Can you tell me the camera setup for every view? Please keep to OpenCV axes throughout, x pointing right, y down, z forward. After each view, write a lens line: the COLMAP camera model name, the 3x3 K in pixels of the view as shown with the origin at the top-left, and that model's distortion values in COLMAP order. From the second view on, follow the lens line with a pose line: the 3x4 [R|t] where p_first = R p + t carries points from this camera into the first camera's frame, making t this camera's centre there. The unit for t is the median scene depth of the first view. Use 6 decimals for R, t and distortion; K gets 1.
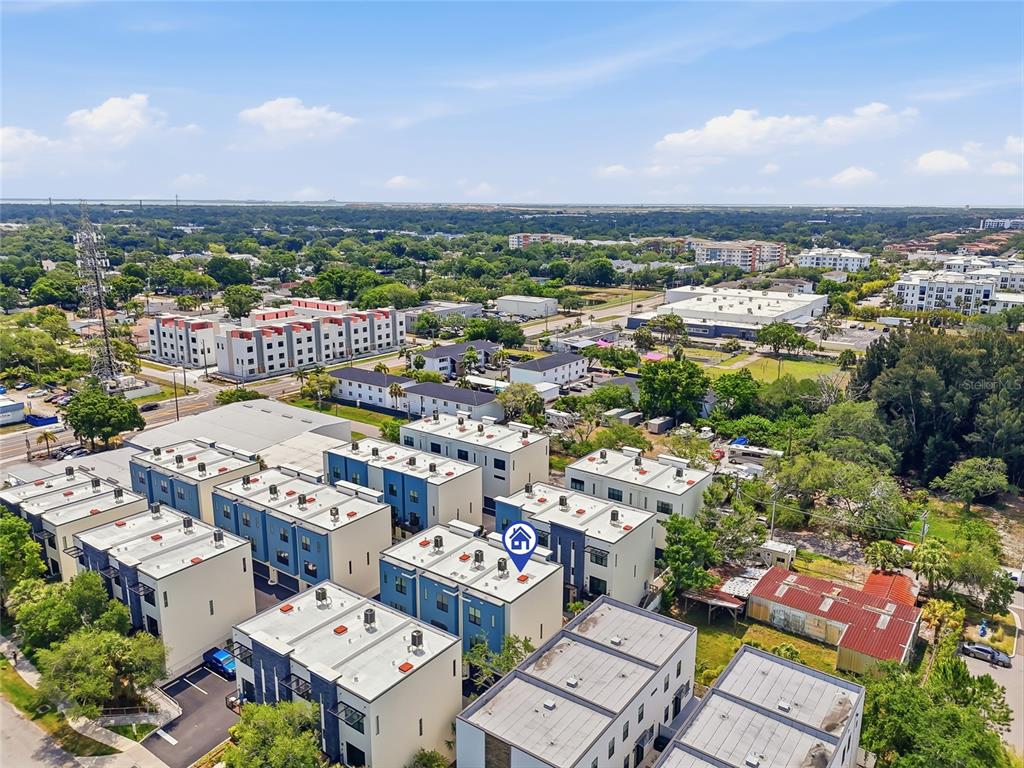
lens RADIAL K [[750.4, 0, 515.7], [0, 750.4, 386.4], [0, 0, 1]] dist [0.117147, -0.158428]
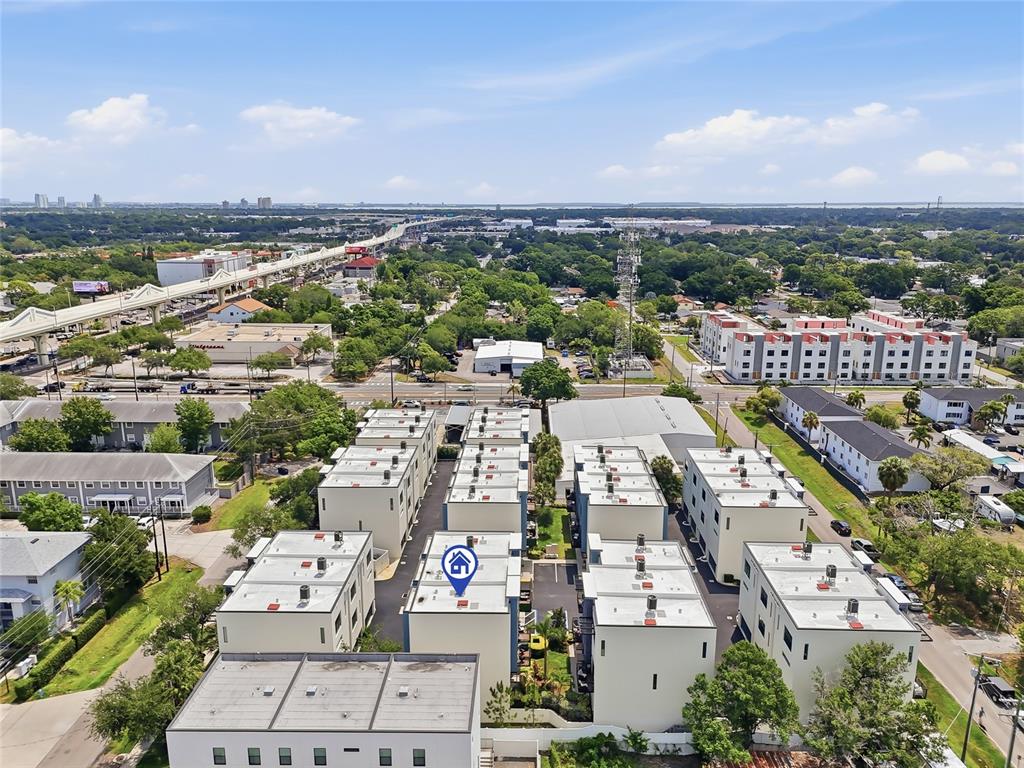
lens RADIAL K [[750.4, 0, 515.7], [0, 750.4, 386.4], [0, 0, 1]] dist [0.117147, -0.158428]
pose [[0.571308, 0.187517, -0.799027, 0.267247], [-0.193556, 0.976873, 0.090860, -0.036726], [0.797586, 0.102748, 0.594391, 0.175236]]
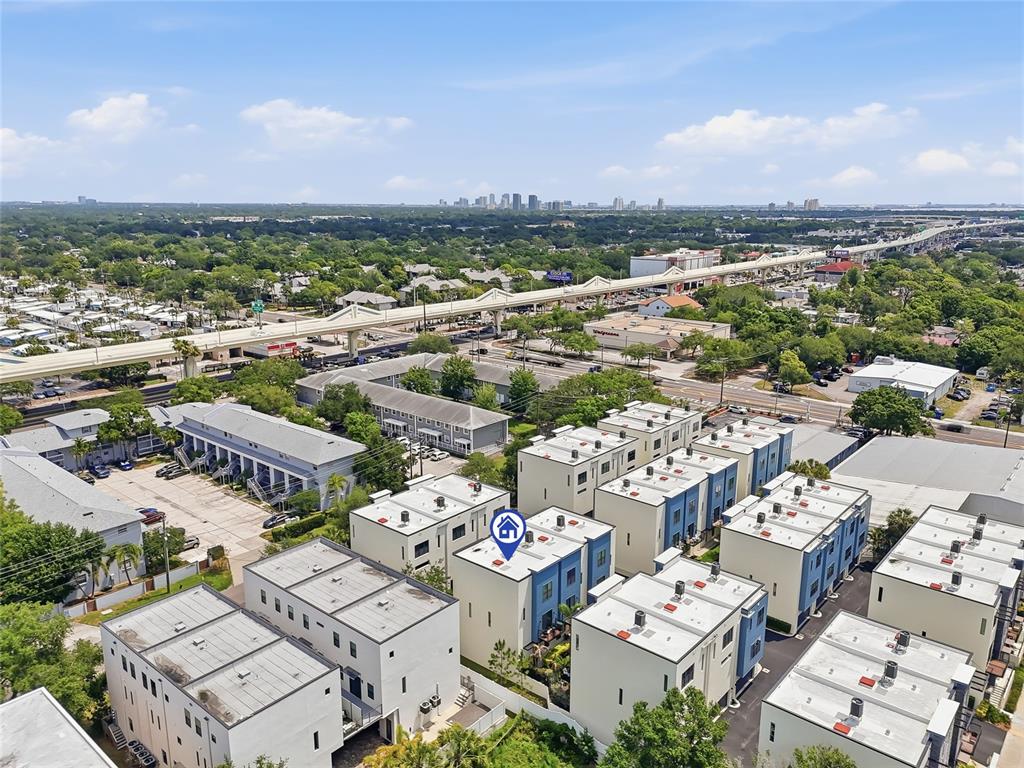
lens RADIAL K [[750.4, 0, 515.7], [0, 750.4, 386.4], [0, 0, 1]] dist [0.117147, -0.158428]
pose [[-0.076610, 0.228012, -0.970640, 0.346171], [-0.243095, 0.939852, 0.239966, -0.081867], [0.966973, 0.254341, -0.016574, 0.359710]]
